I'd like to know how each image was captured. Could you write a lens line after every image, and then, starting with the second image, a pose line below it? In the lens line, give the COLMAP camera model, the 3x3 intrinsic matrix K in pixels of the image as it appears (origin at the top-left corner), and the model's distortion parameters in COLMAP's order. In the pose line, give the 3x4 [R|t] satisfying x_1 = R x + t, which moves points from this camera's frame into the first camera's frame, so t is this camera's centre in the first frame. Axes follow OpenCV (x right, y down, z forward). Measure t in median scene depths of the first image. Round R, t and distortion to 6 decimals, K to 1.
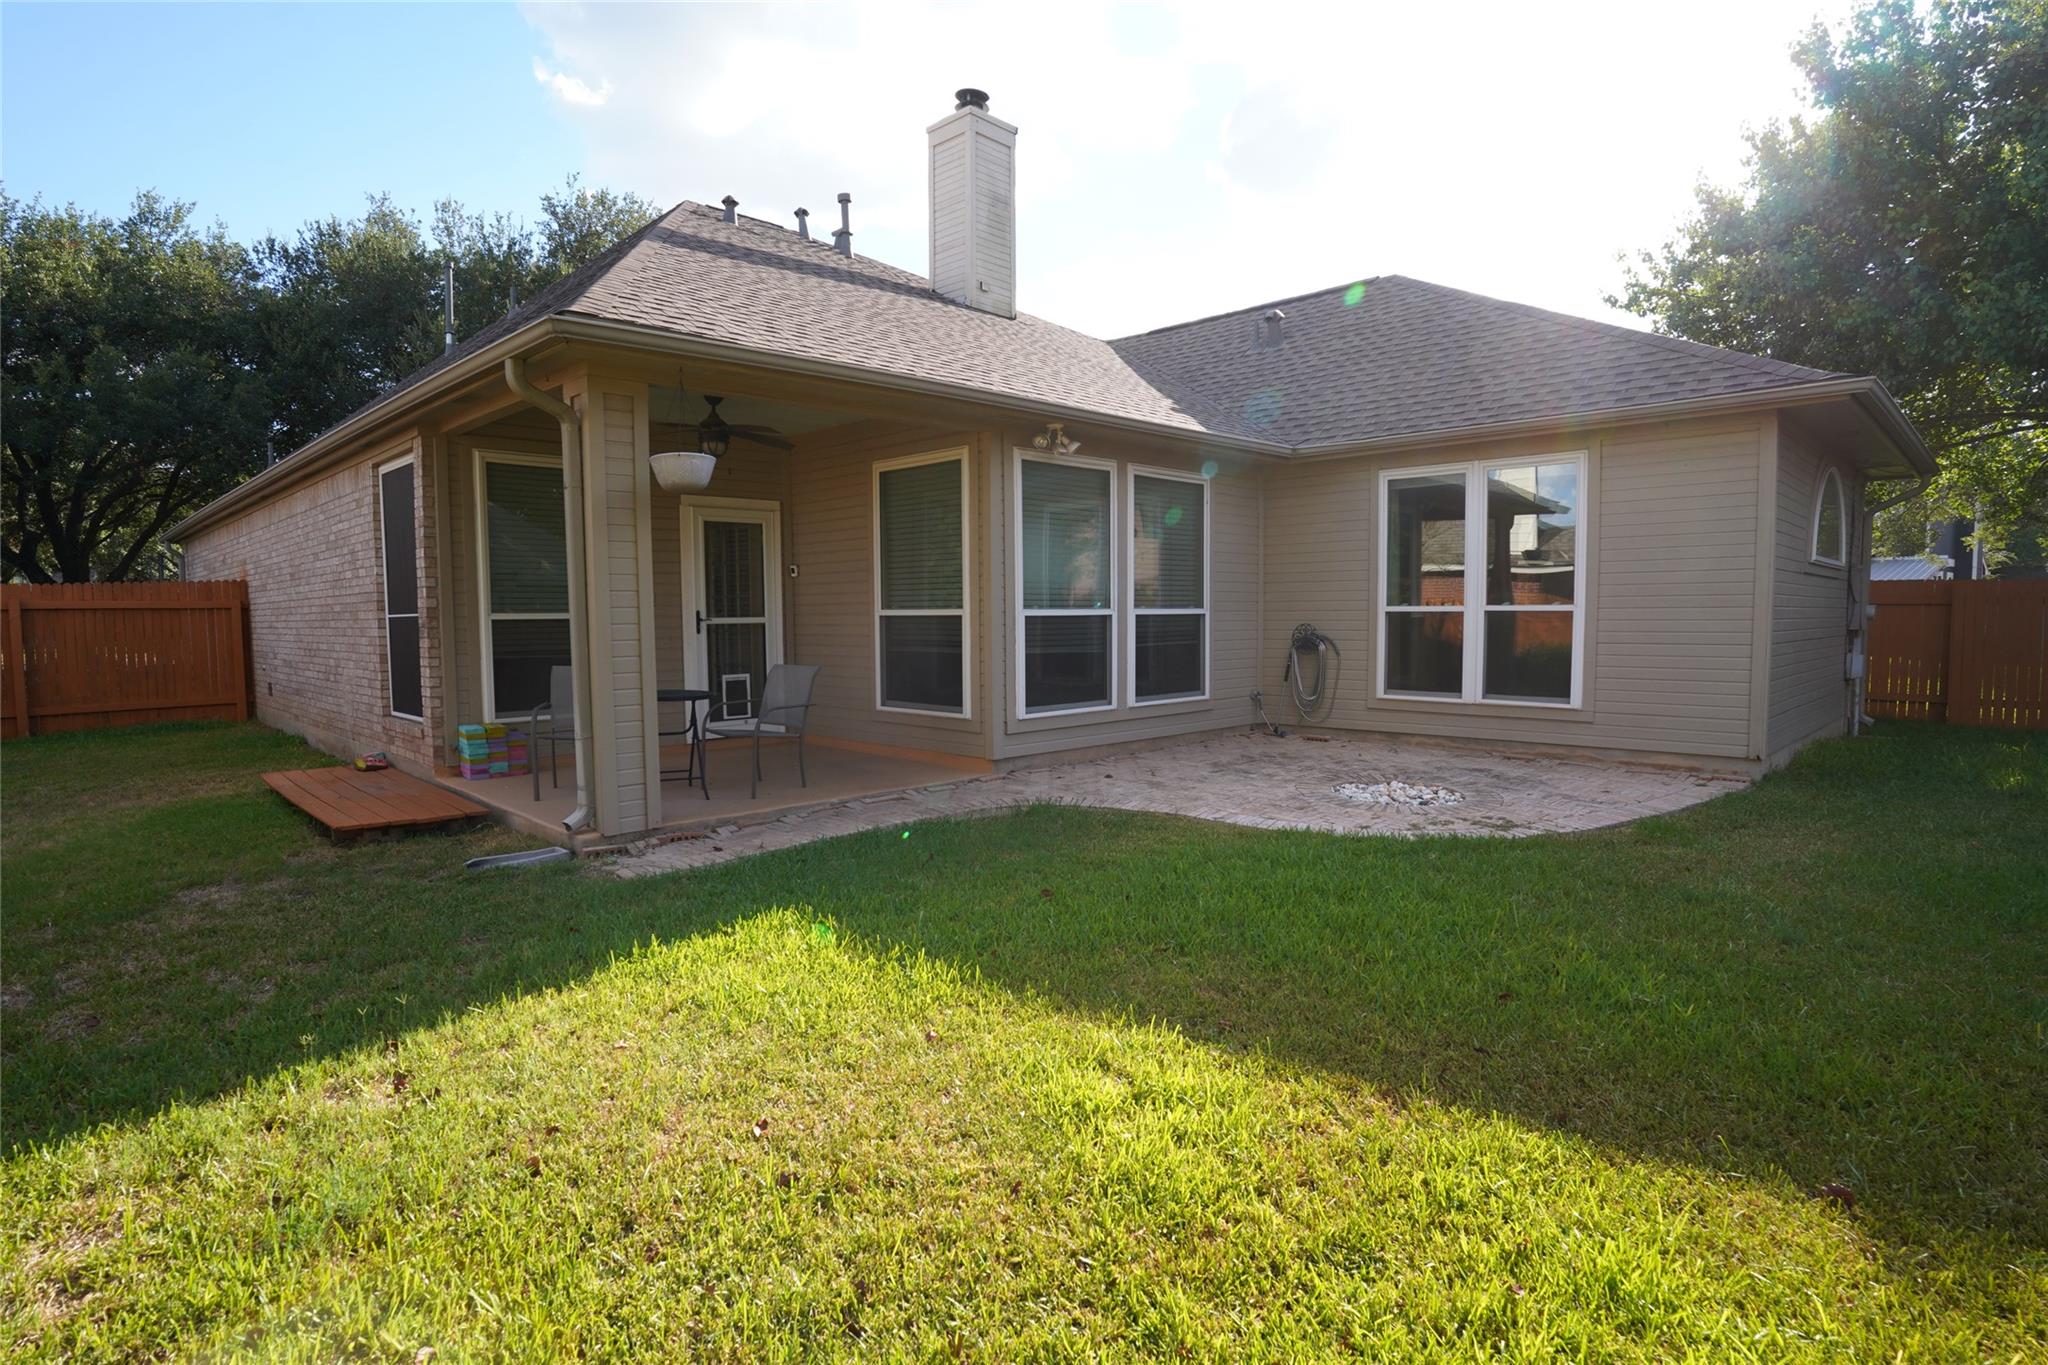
lens RADIAL K [[1061.1, 0, 1024.9], [0, 1061.1, 685.7], [0, 0, 1]] dist [-0.047340, 0.017749]
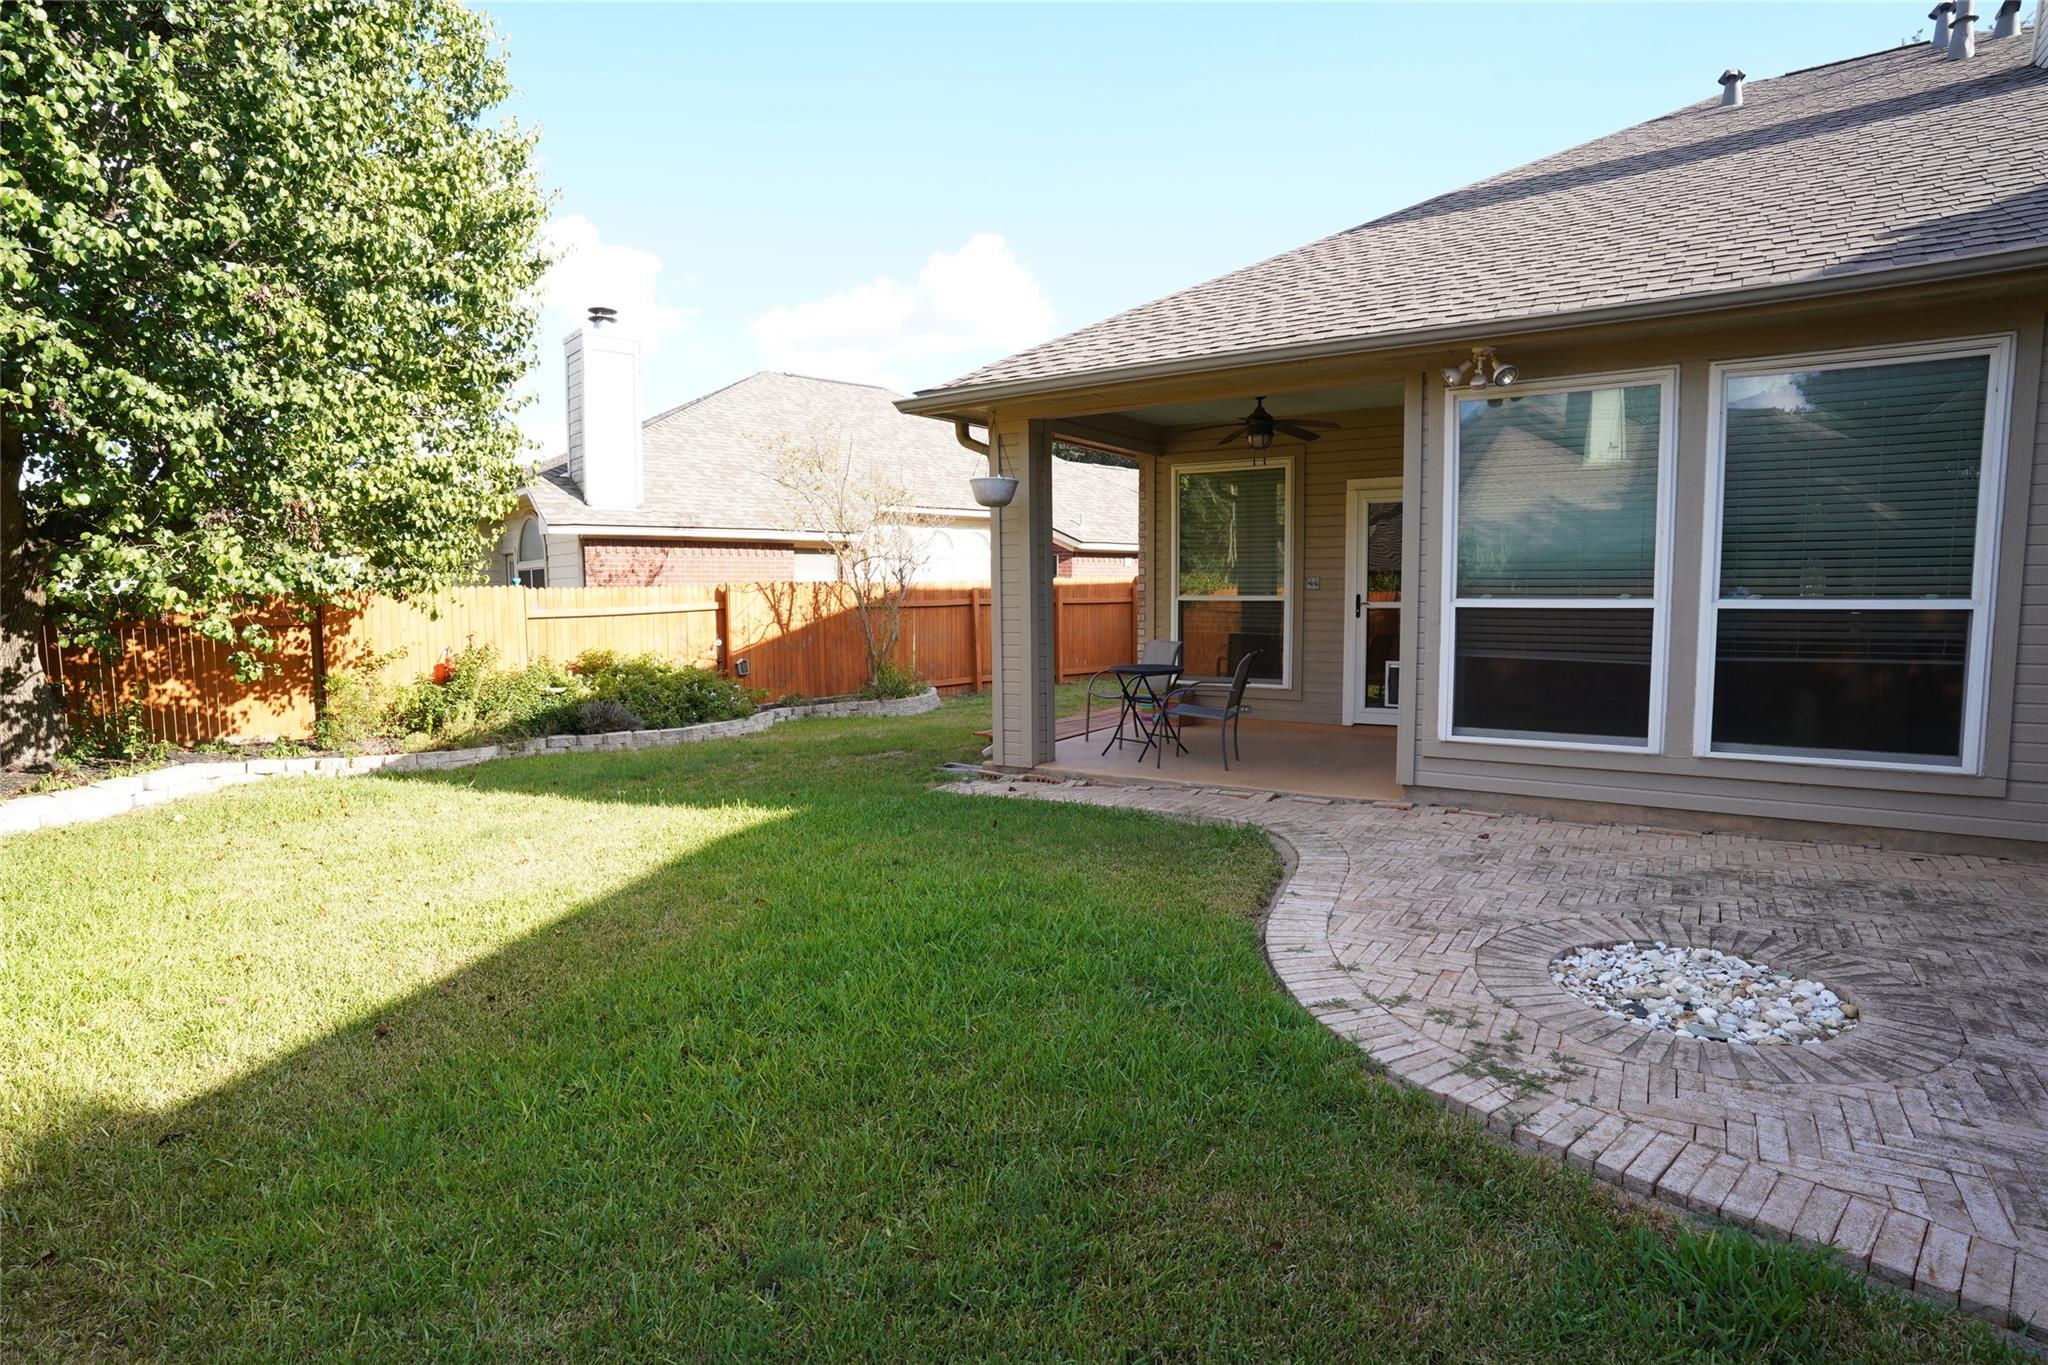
lens RADIAL K [[1061.1, 0, 1032.1], [0, 1061.1, 681.0], [0, 0, 1]] dist [-0.047340, 0.017749]
pose [[0.236653, 0.088184, -0.967584, 0.601236], [-0.060705, 0.995269, 0.075860, -0.047141], [0.969696, 0.040785, 0.240887, 0.470510]]
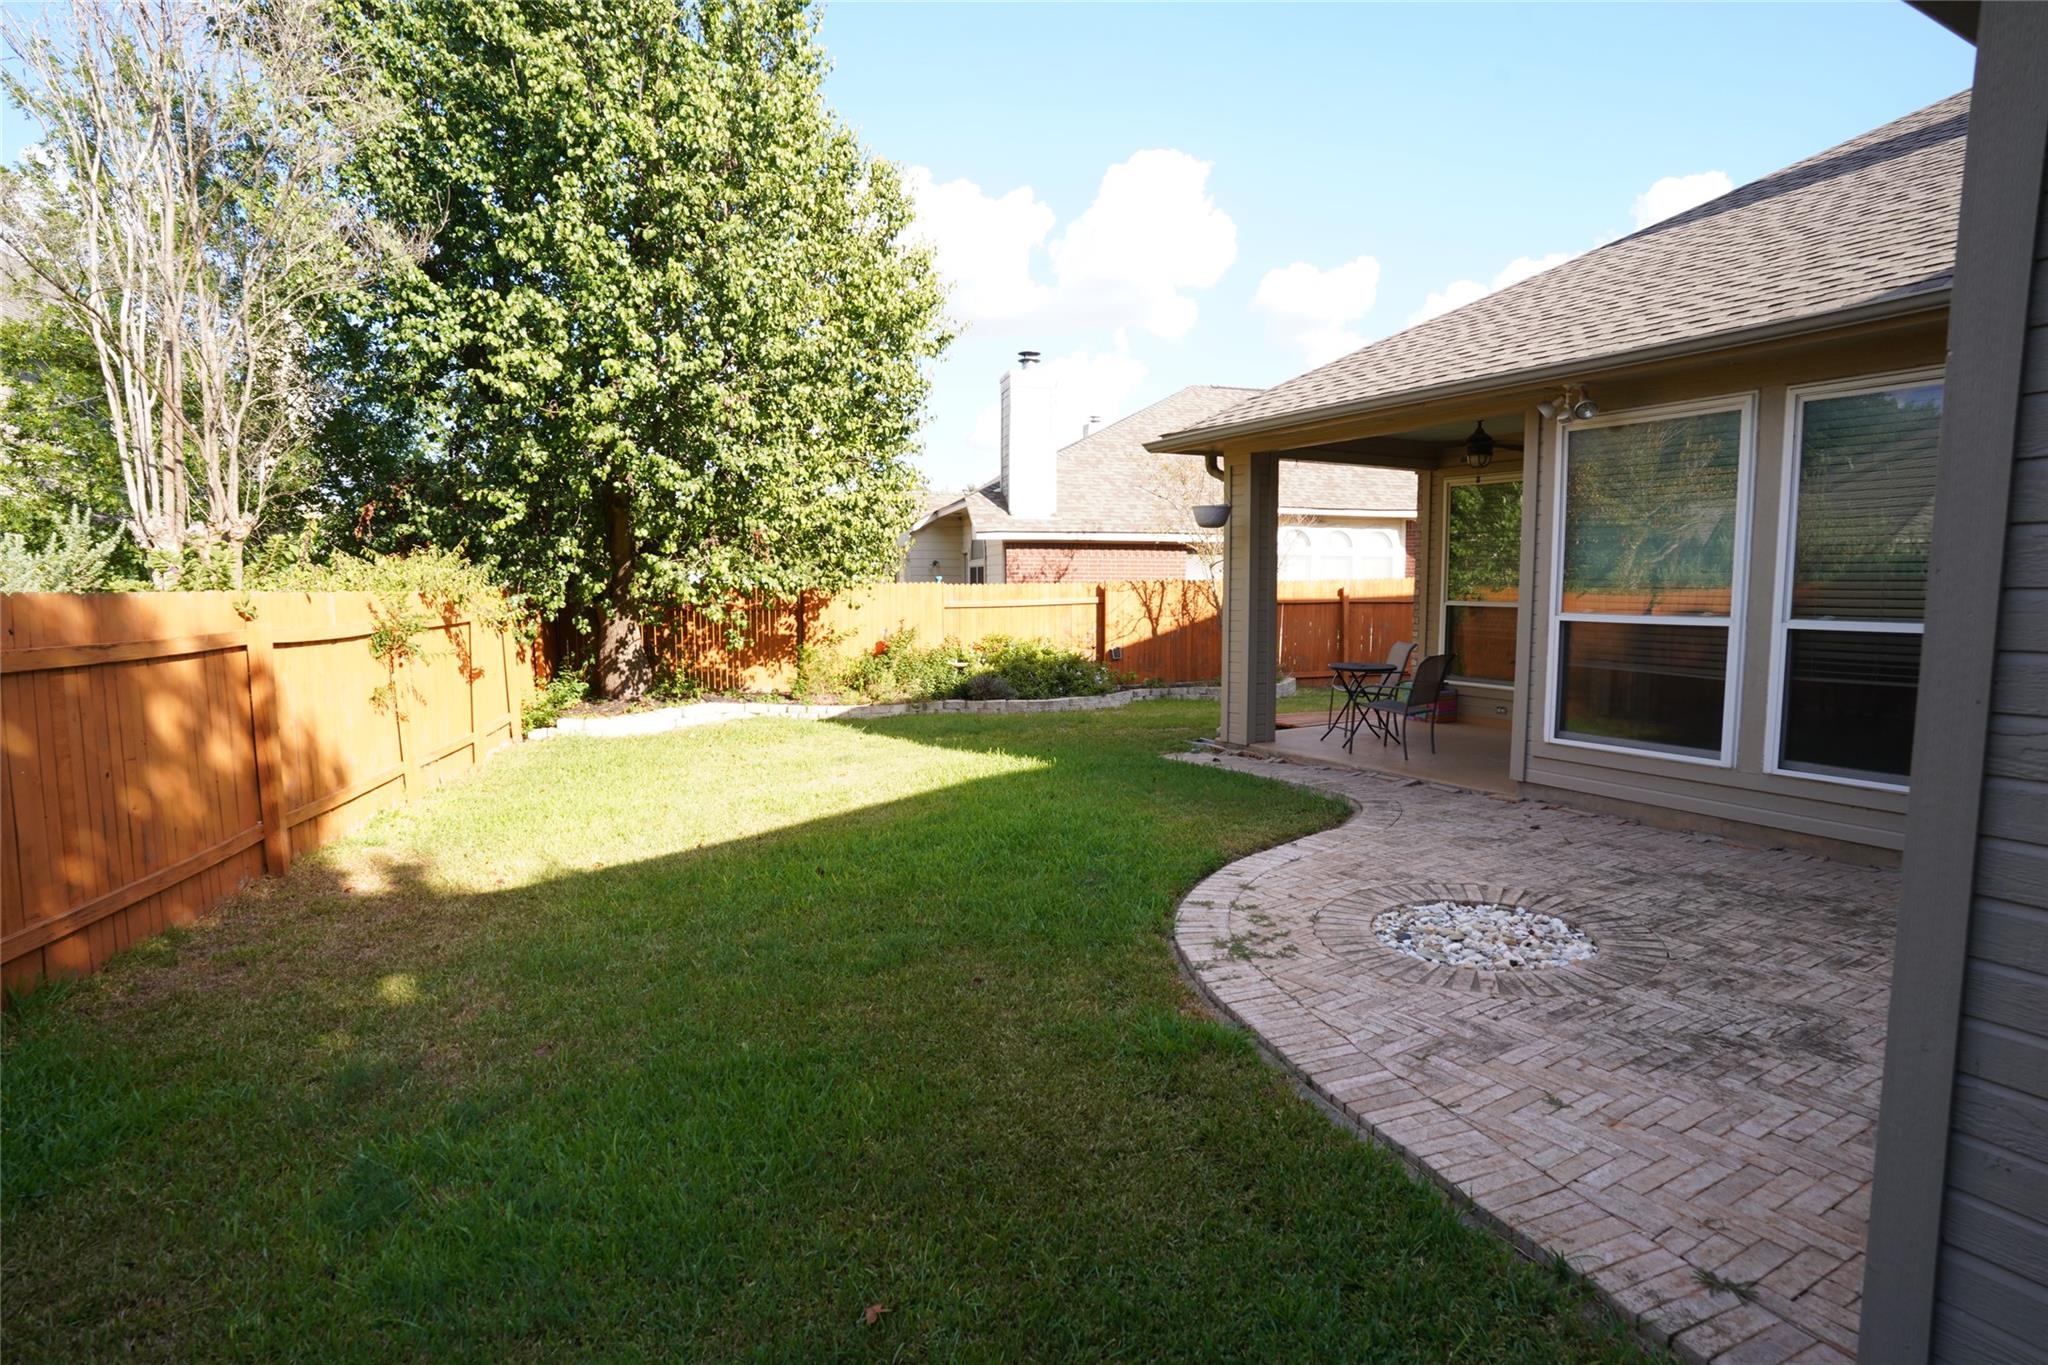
lens RADIAL K [[1061.1, 0, 1033.5], [0, 1061.1, 687.6], [0, 0, 1]] dist [-0.047340, 0.017749]
pose [[-0.232697, 0.104587, -0.966909, 0.808811], [-0.063701, 0.990427, 0.122461, -0.079975], [0.970461, 0.090089, -0.223807, 0.709571]]
